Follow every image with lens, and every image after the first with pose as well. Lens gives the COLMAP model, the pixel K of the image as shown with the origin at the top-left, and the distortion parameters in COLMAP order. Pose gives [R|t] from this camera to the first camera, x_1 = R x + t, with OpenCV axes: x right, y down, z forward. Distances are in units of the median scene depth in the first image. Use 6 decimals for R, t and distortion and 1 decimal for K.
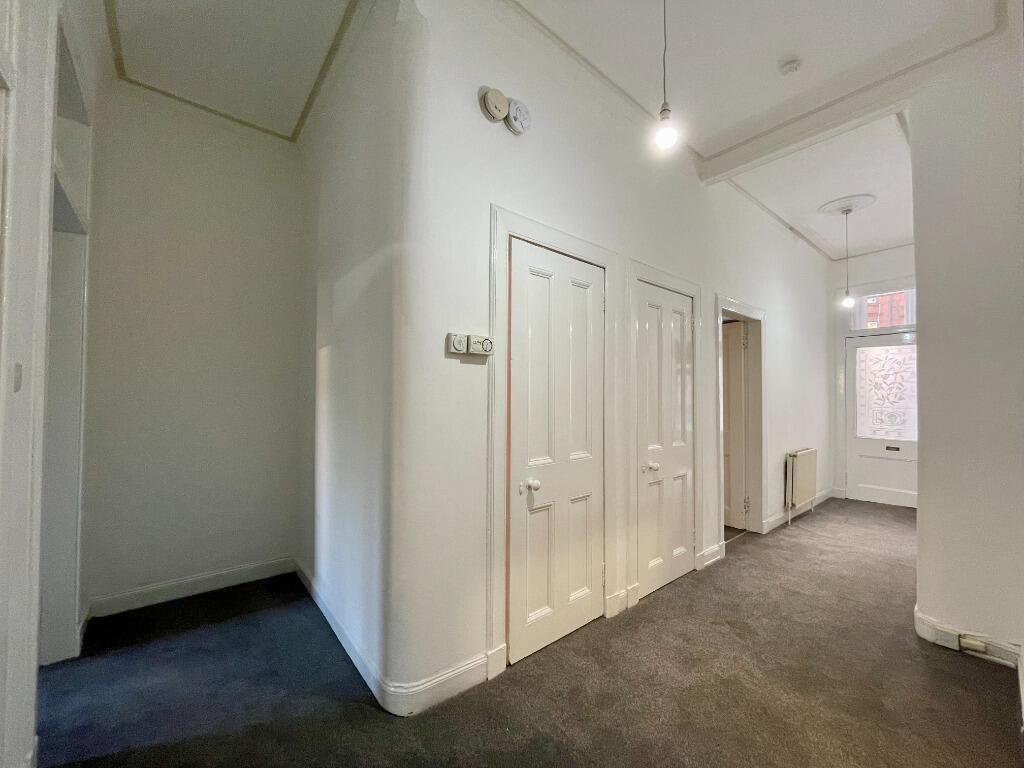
lens RADIAL K [[410.6, 0, 512.5], [0, 410.6, 386.0], [0, 0, 1]] dist [-0.000063, -0.000005]
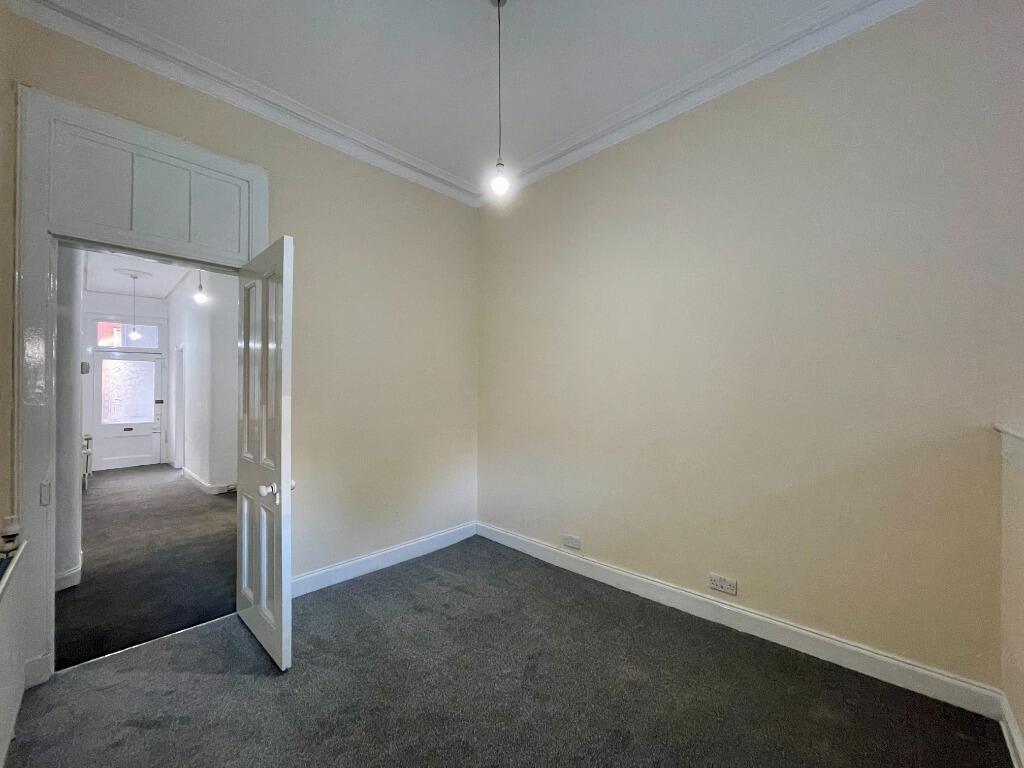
lens RADIAL K [[410.6, 0, 512.2], [0, 410.6, 386.2], [0, 0, 1]] dist [-0.000063, -0.000005]
pose [[-0.135560, 0.006991, 0.990744, -0.728136], [-0.015634, 0.999836, -0.009194, -0.012558], [-0.990646, -0.016736, -0.135429, -0.176541]]
